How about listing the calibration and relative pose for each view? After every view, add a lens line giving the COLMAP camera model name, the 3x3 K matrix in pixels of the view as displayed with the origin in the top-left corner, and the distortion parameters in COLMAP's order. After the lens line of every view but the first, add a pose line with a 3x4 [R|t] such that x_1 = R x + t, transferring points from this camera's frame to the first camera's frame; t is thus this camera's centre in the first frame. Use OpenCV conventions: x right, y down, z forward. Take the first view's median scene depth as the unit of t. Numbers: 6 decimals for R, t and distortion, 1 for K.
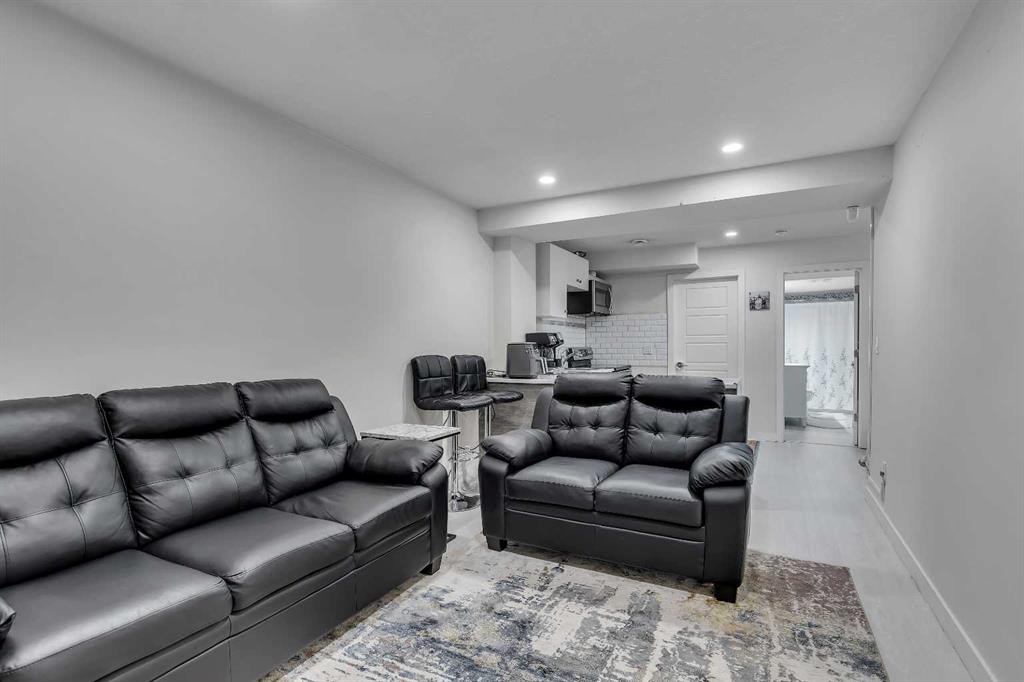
lens RADIAL K [[499.2, 0, 512.0], [0, 499.2, 341.0], [0, 0, 1]] dist [0.000272, 0.000038]
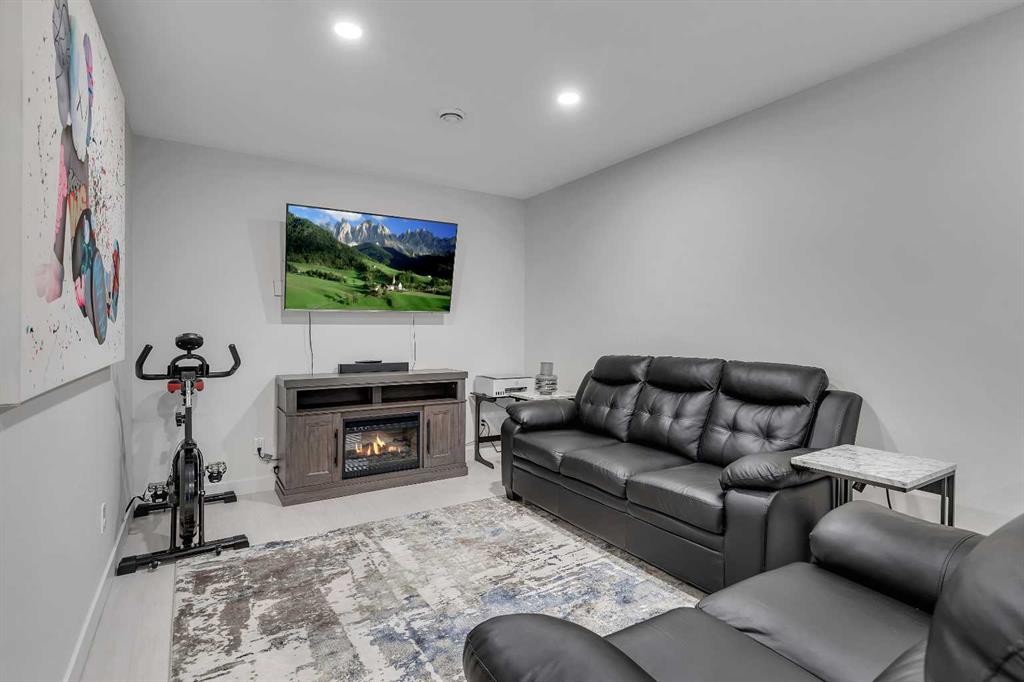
lens RADIAL K [[499.2, 0, 512.0], [0, 499.2, 341.0], [0, 0, 1]] dist [0.000272, 0.000038]
pose [[-0.499756, 0.025124, -0.865802, 0.815016], [0.006048, 0.999656, 0.025517, 0.005037], [0.866145, 0.007516, -0.499736, 1.287355]]
